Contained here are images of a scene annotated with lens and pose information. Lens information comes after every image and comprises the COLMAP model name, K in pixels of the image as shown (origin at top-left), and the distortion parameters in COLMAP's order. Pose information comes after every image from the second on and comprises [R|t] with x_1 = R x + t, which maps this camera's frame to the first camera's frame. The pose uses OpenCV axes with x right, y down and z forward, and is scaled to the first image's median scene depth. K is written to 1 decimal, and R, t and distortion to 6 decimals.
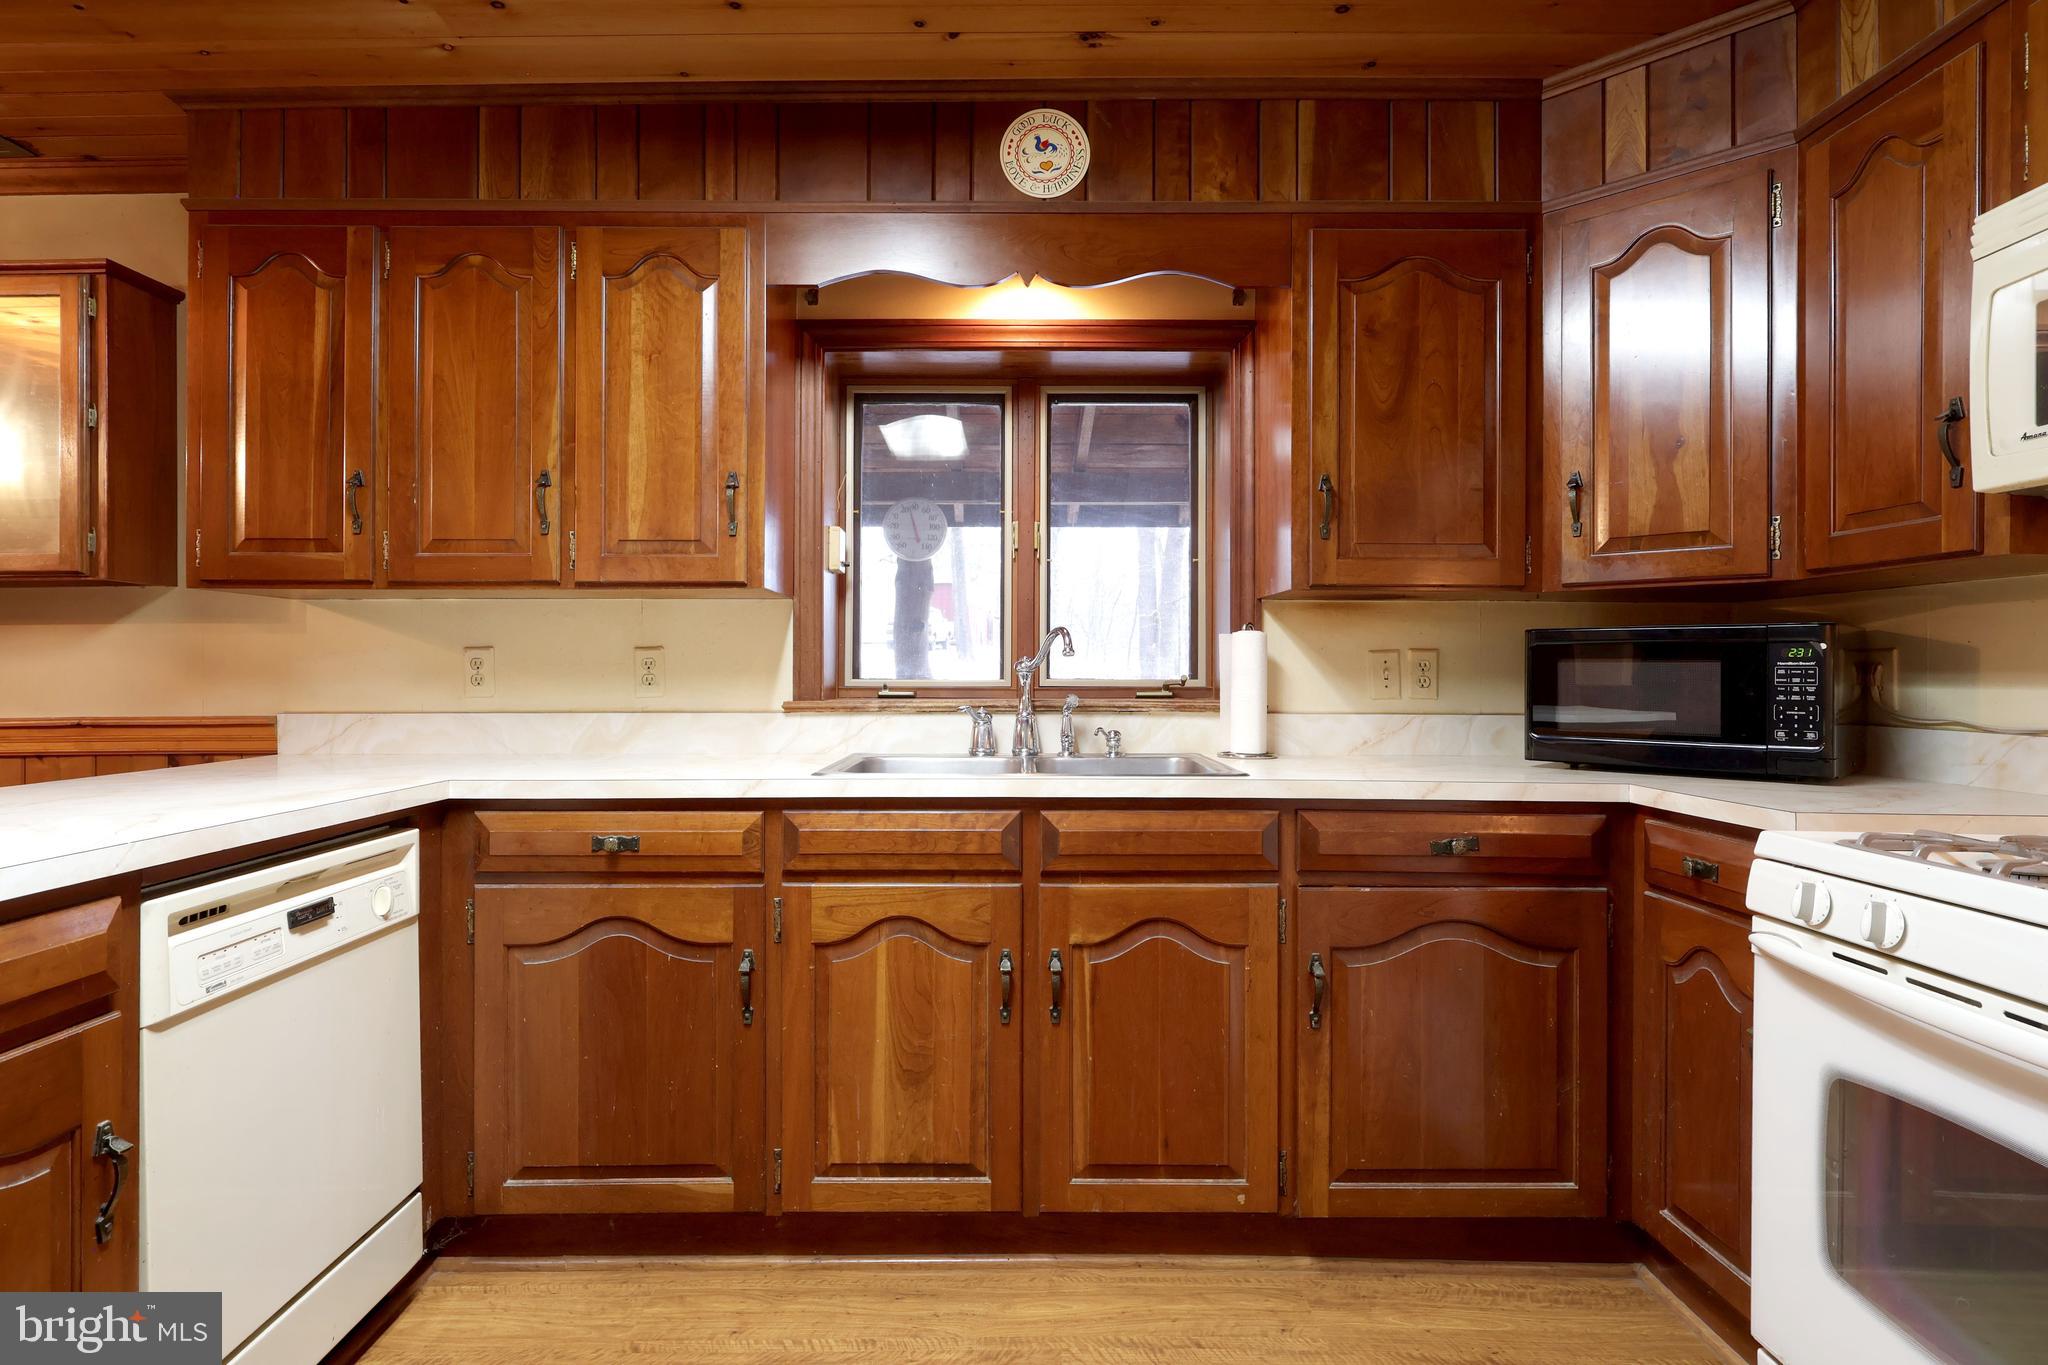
lens RADIAL K [[1069.8, 0, 1012.3], [0, 1069.8, 668.2], [0, 0, 1]] dist [0.000036, 0.000490]
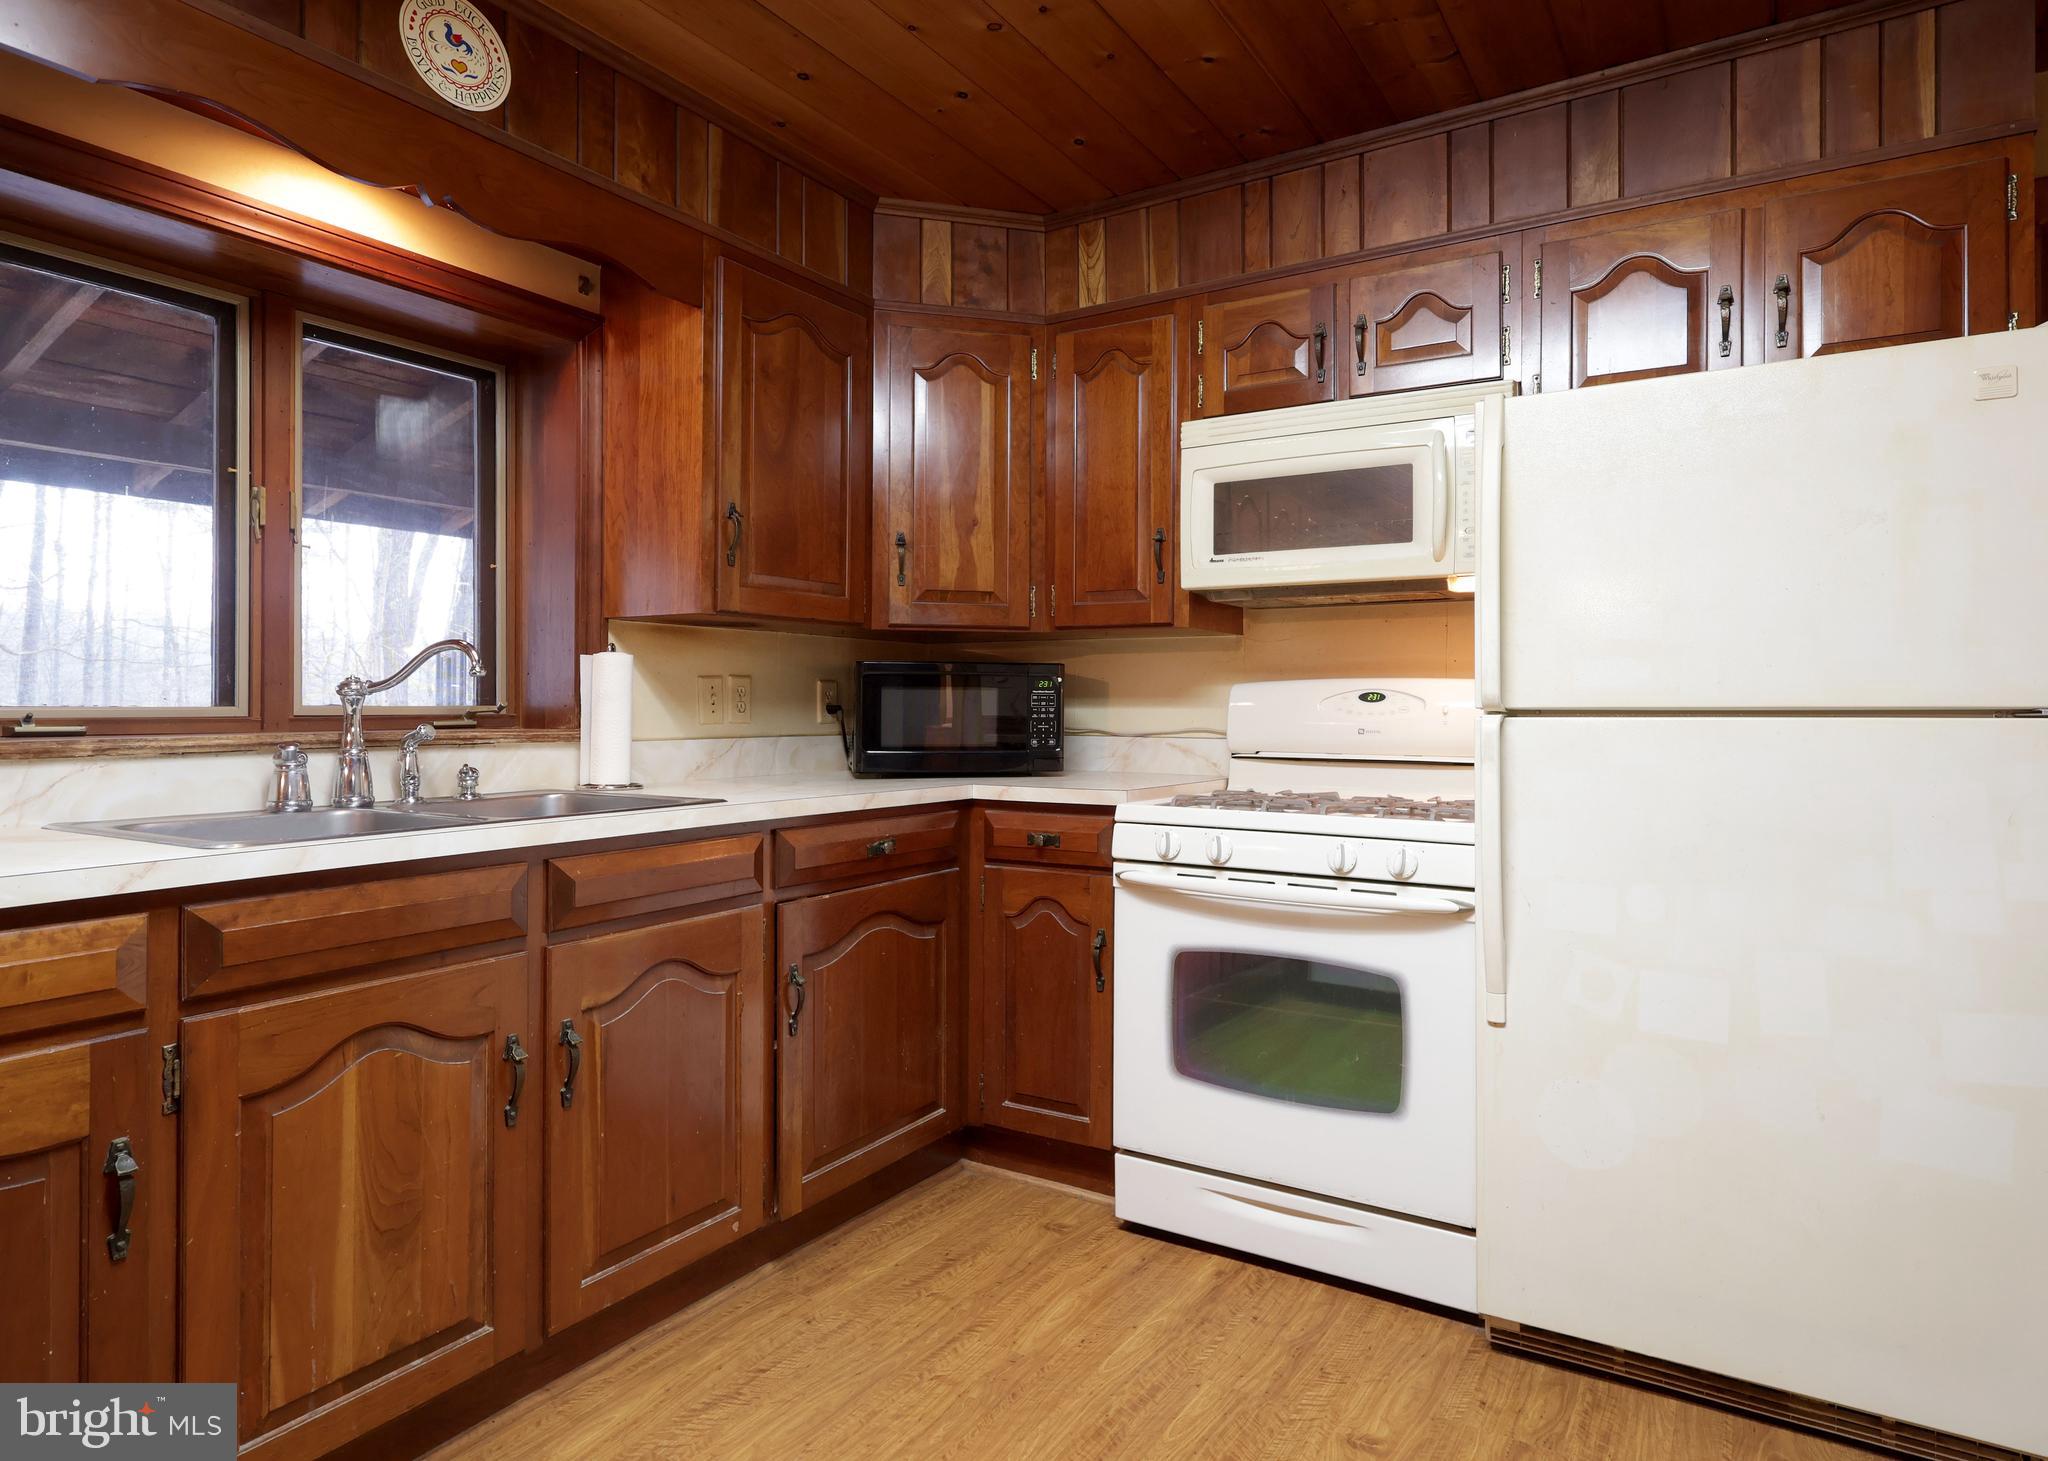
lens RADIAL K [[1148.6, 0, 1100.9], [0, 1148.6, 693.4], [0, 0, 1]] dist [-0.001288, 0.000404]
pose [[0.500518, 0.007081, 0.865697, -0.505361], [-0.003183, 0.999975, -0.006339, 0.006467], [-0.865720, 0.000417, 0.500528, 0.161396]]
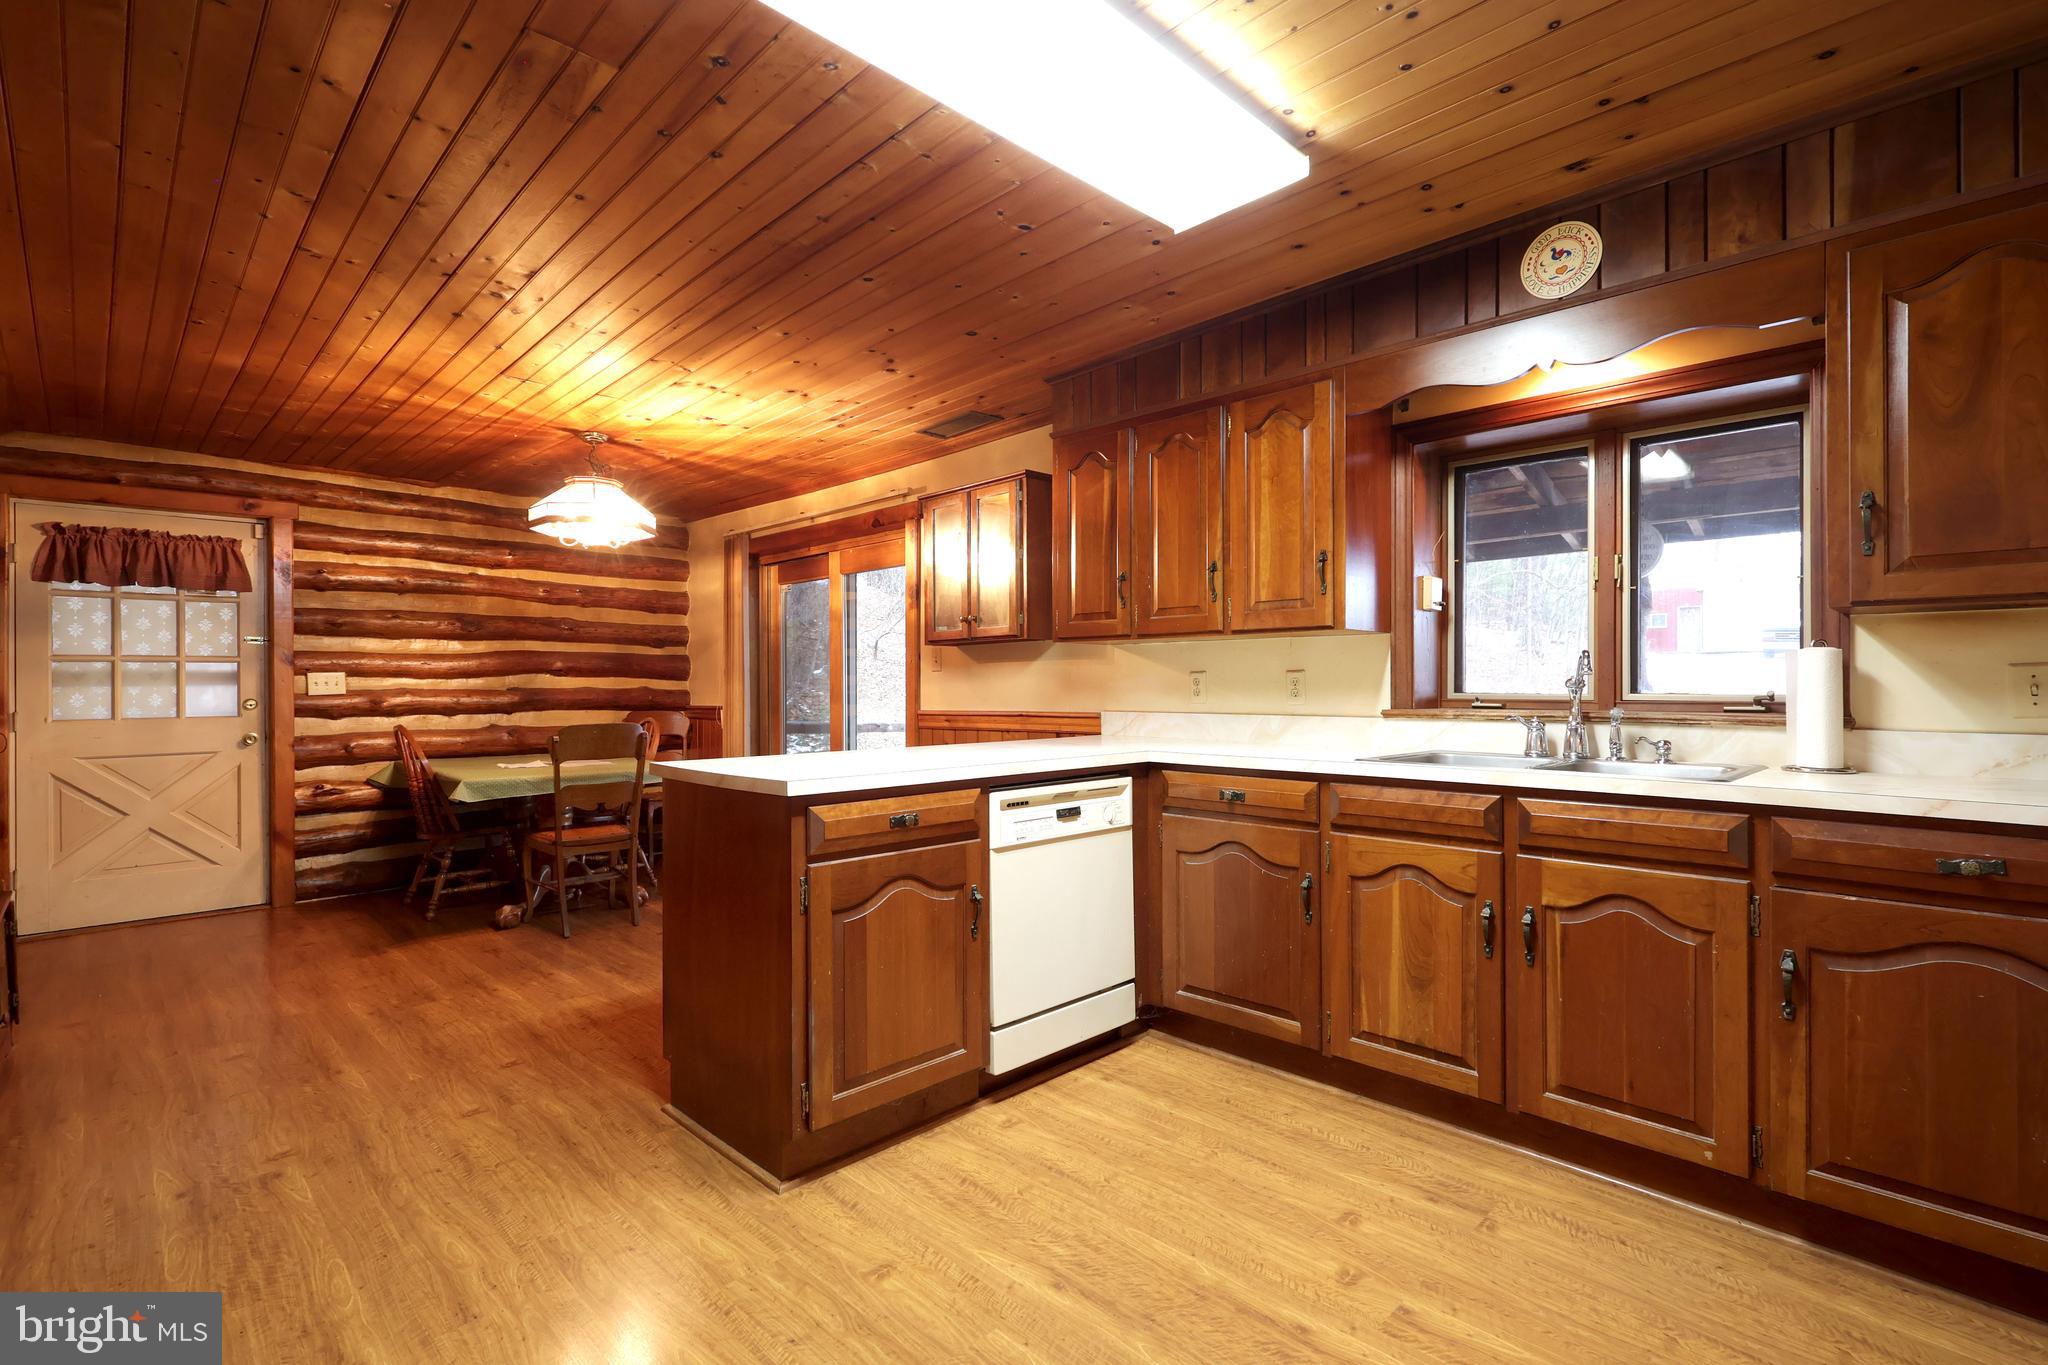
lens RADIAL K [[954.4, 0, 1024.7], [0, 954.4, 679.0], [0, 0, 1]] dist [0.001596, 0.001883]
pose [[0.699688, -0.006360, -0.714420, 0.404397], [0.005177, 0.999979, -0.003832, -0.006006], [0.714430, -0.001017, 0.699706, -0.206951]]
